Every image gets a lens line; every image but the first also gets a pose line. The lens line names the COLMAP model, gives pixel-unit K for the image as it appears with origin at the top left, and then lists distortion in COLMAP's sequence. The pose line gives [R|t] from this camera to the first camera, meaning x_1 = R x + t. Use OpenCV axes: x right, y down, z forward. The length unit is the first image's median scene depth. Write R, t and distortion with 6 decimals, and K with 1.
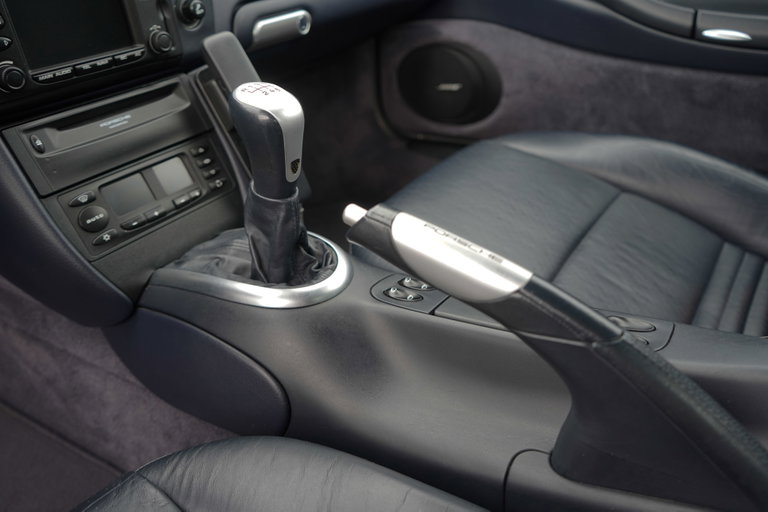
lens RADIAL K [[617.7, 0, 384.0], [0, 617.7, 256.0], [0, 0, 1]] dist [-0.014165, 0.010431]
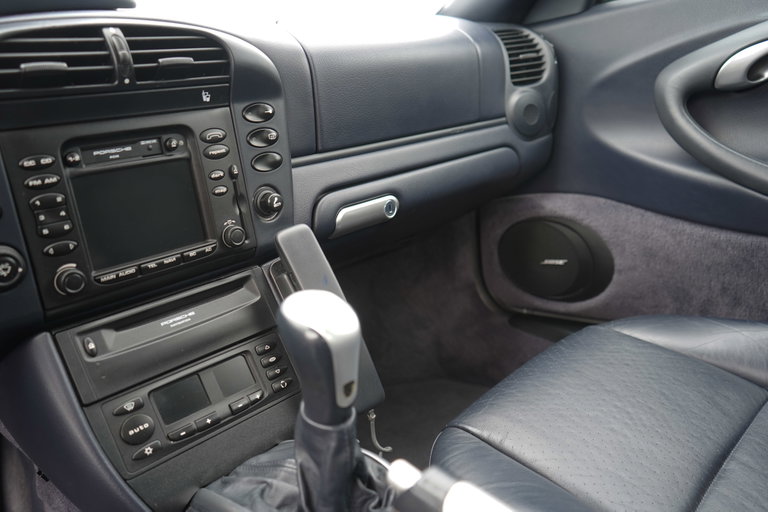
lens RADIAL K [[617.7, 0, 384.0], [0, 617.7, 256.0], [0, 0, 1]] dist [-0.014165, 0.010431]
pose [[0.982977, -0.000678, -0.183728, 0.046612], [-0.043593, 0.970578, -0.236810, -0.097912], [0.178483, 0.240788, 0.954026, 0.124892]]
